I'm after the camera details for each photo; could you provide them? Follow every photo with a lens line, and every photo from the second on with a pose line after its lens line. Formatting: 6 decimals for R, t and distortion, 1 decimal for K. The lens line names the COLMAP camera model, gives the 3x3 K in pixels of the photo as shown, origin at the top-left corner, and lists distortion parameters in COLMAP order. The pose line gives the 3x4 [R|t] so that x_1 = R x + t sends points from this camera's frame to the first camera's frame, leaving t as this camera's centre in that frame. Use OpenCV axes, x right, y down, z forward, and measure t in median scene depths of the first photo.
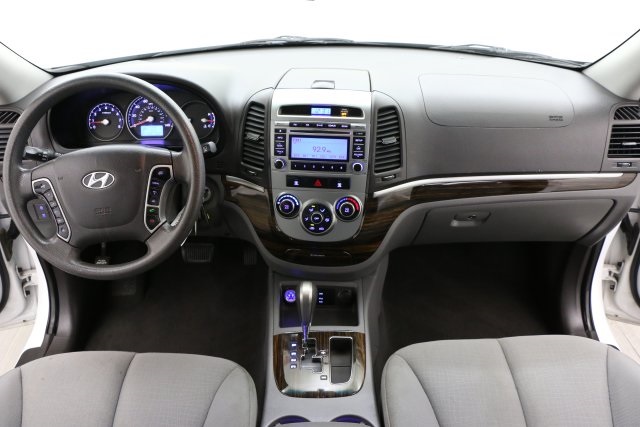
lens RADIAL K [[583.5, 0, 320.0], [0, 583.5, 213.5], [0, 0, 1]] dist [-0.126929, -0.000584]
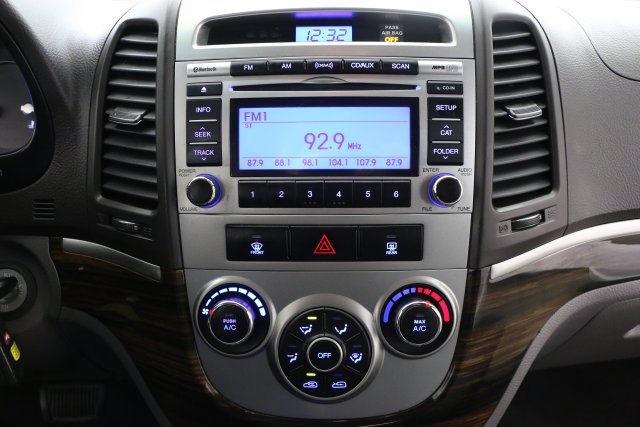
lens RADIAL K [[583.5, 0, 320.0], [0, 583.5, 213.5], [0, 0, 1]] dist [-0.126929, -0.000584]
pose [[0.997040, -0.036642, 0.067585, -0.027191], [0.046018, 0.988672, -0.142861, -0.023565], [-0.061585, 0.145548, 0.987433, 0.680908]]
